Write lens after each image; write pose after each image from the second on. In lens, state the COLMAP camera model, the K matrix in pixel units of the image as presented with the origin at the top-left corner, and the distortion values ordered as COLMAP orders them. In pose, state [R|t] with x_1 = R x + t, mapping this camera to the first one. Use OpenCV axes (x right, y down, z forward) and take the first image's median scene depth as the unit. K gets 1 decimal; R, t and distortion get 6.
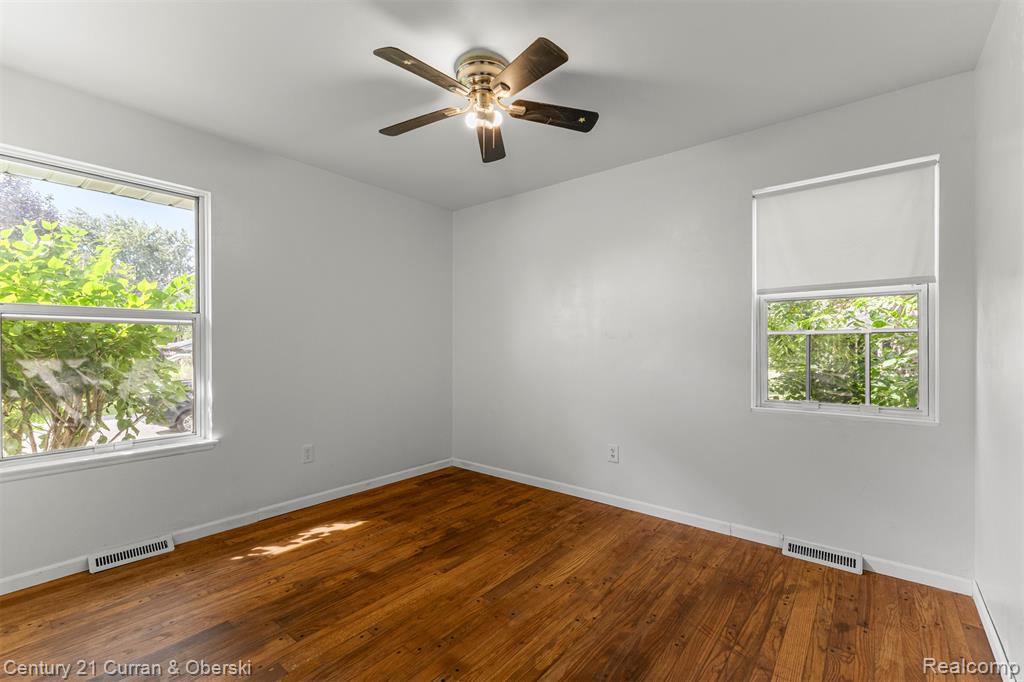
lens RADIAL K [[442.6, 0, 511.9], [0, 442.6, 337.6], [0, 0, 1]] dist [0.005136, -0.000097]
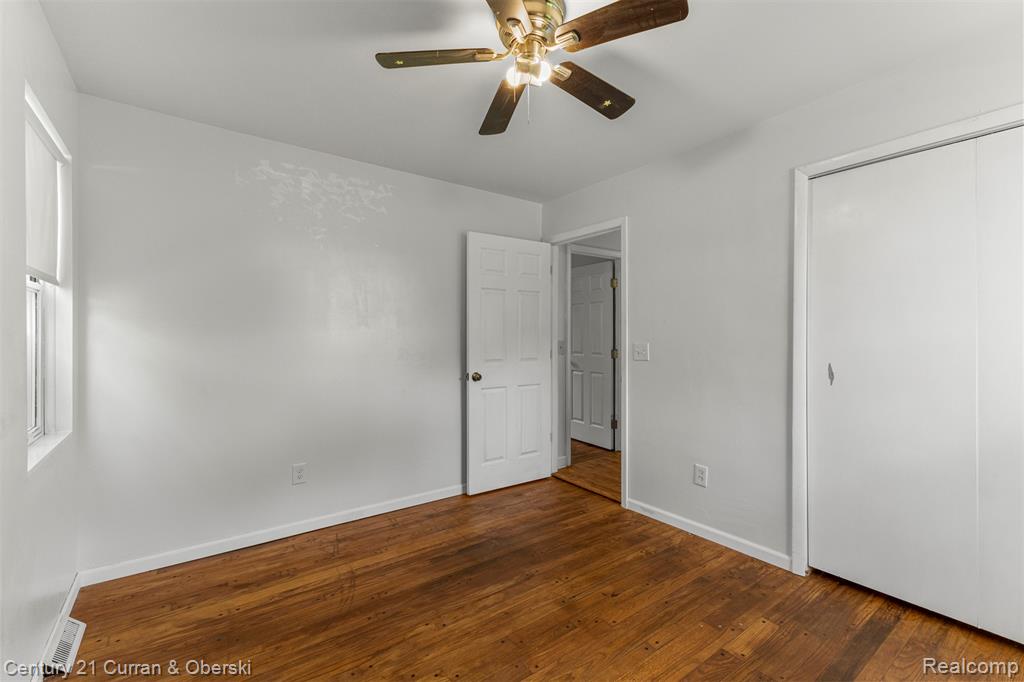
lens RADIAL K [[442.6, 0, 511.9], [0, 442.6, 337.6], [0, 0, 1]] dist [0.005136, -0.000097]
pose [[-0.968769, 0.001374, 0.247960, -0.260399], [-0.001094, 0.999951, -0.009813, -0.008505], [-0.247961, -0.009778, -0.968721, 1.998312]]
